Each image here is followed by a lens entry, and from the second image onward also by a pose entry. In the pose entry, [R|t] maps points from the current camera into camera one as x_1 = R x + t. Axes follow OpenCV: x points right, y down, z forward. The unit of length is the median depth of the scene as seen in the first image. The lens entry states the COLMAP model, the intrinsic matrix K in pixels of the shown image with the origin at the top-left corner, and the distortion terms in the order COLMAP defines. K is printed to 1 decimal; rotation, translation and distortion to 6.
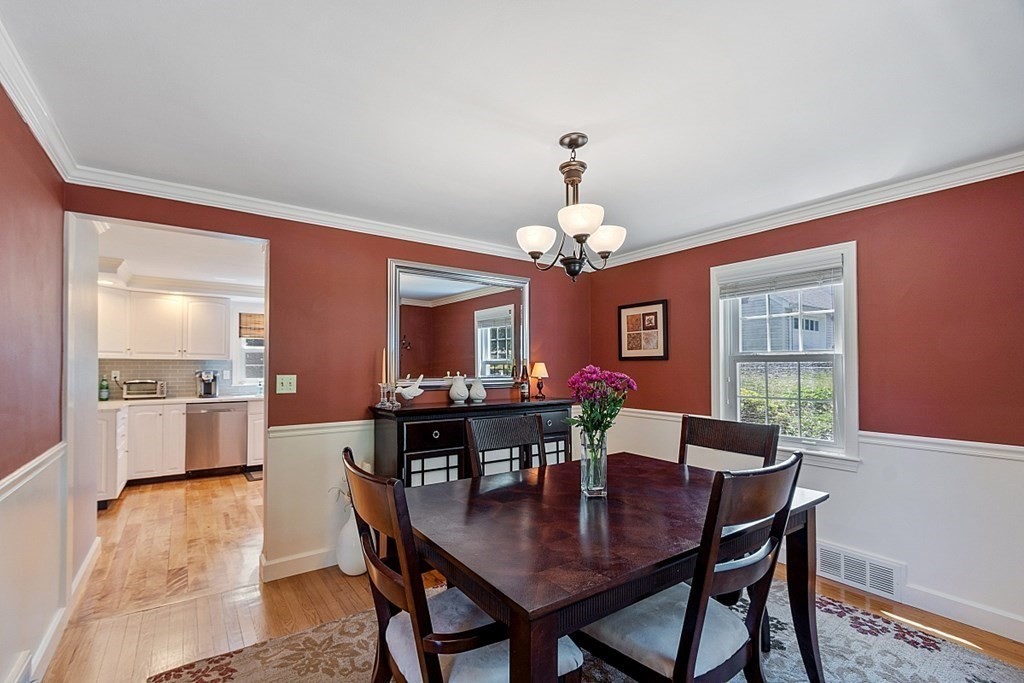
lens RADIAL K [[447.4, 0, 493.4], [0, 447.4, 360.2], [0, 0, 1]] dist [0.001383, -0.000176]
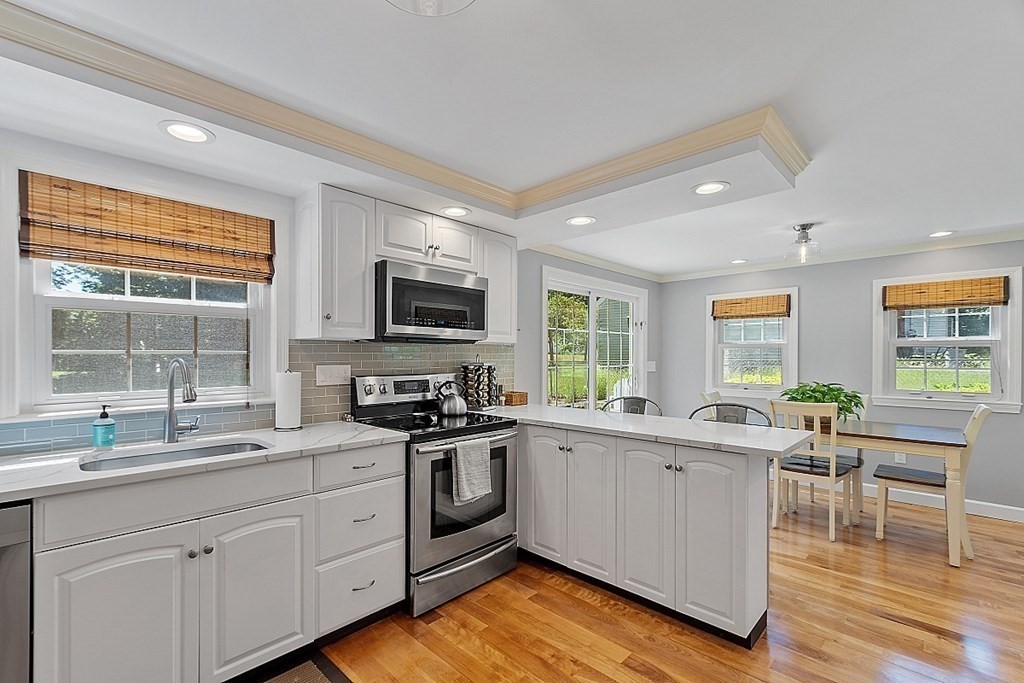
lens RADIAL K [[447.4, 0, 493.4], [0, 447.4, 360.2], [0, 0, 1]] dist [0.001383, -0.000176]
pose [[0.983918, -0.000372, 0.178622, -0.322281], [-0.003780, 0.999731, 0.022902, 0.009691], [-0.178582, -0.023209, 0.983651, 0.665837]]
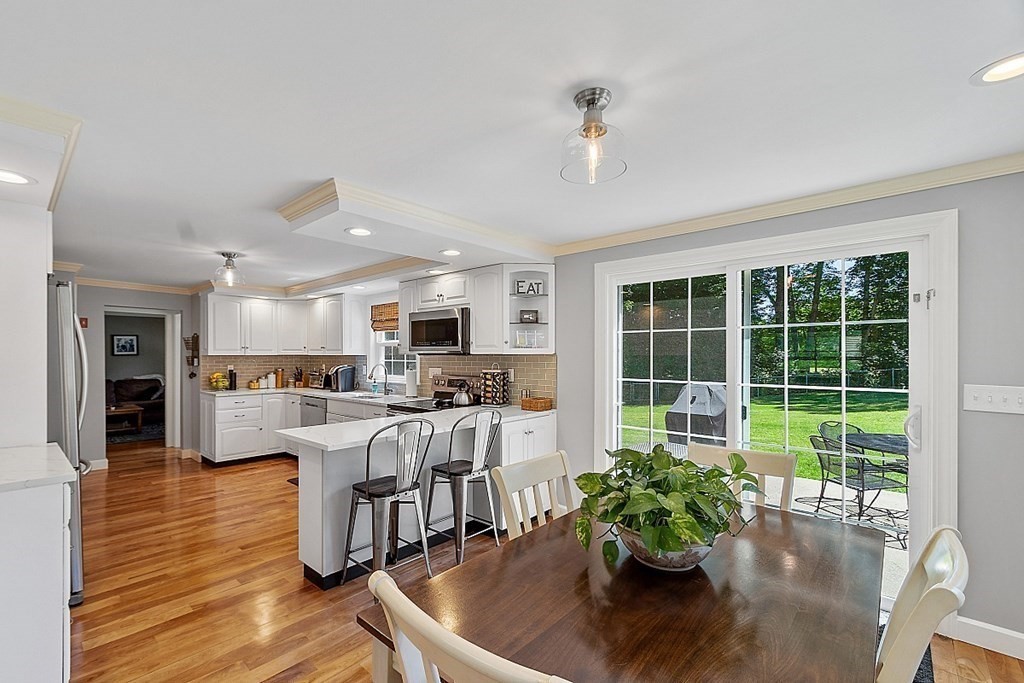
lens RADIAL K [[447.4, 0, 493.4], [0, 447.4, 360.2], [0, 0, 1]] dist [0.001383, -0.000176]
pose [[0.224920, 0.012221, -0.974301, 0.435689], [0.015314, 0.999753, 0.016075, -0.000662], [0.974257, -0.018537, 0.224677, 1.050613]]
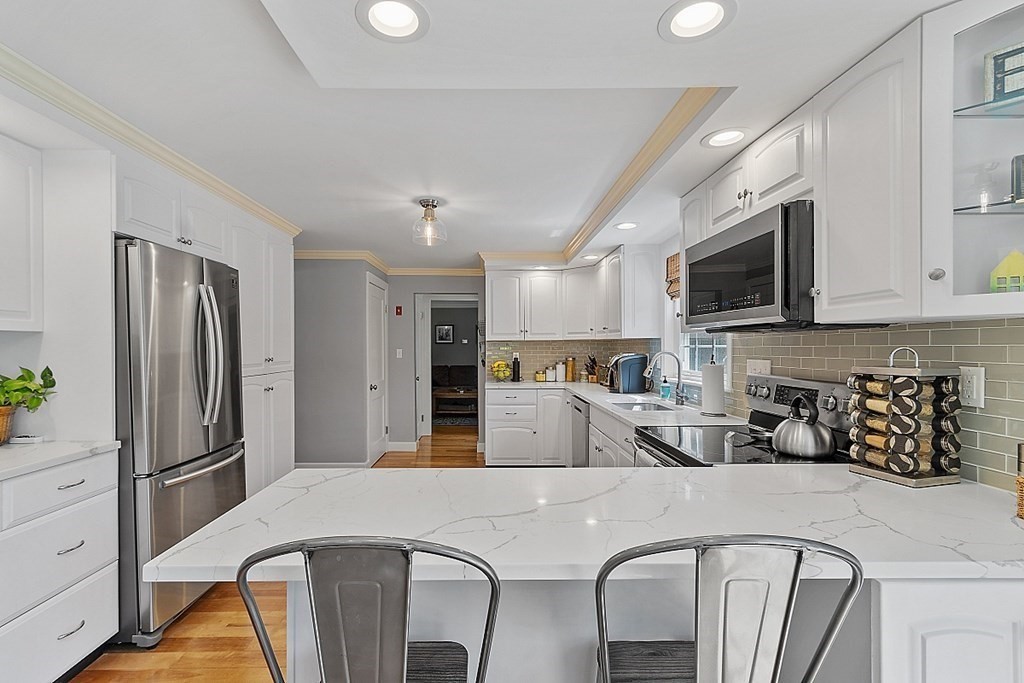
lens RADIAL K [[463.6, 0, 491.4], [0, 463.6, 349.4], [0, 0, 1]] dist [0.001495, 0.000056]
pose [[-0.566026, 0.008332, -0.824346, 0.077558], [0.017404, 0.999847, -0.001844, 0.012727], [0.824204, -0.015391, -0.566084, 1.170088]]
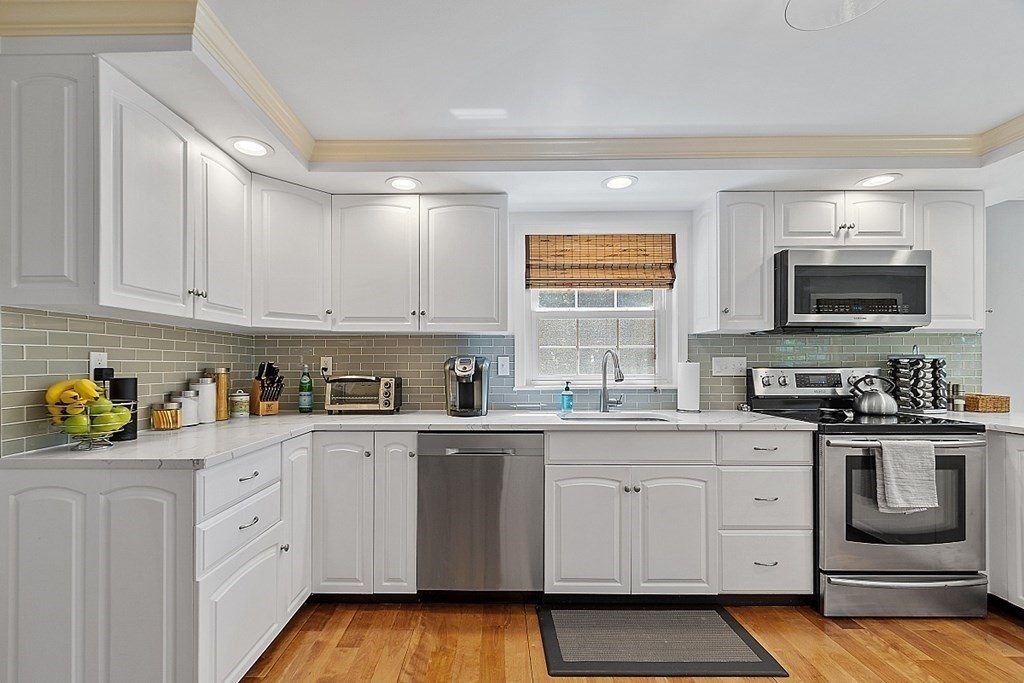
lens RADIAL K [[447.4, 0, 493.4], [0, 447.4, 360.2], [0, 0, 1]] dist [0.001383, -0.000176]
pose [[0.817135, -0.005098, -0.576424, -0.329328], [0.007820, 0.999967, 0.002241, 0.024825], [0.576394, -0.006339, 0.817147, 0.602241]]
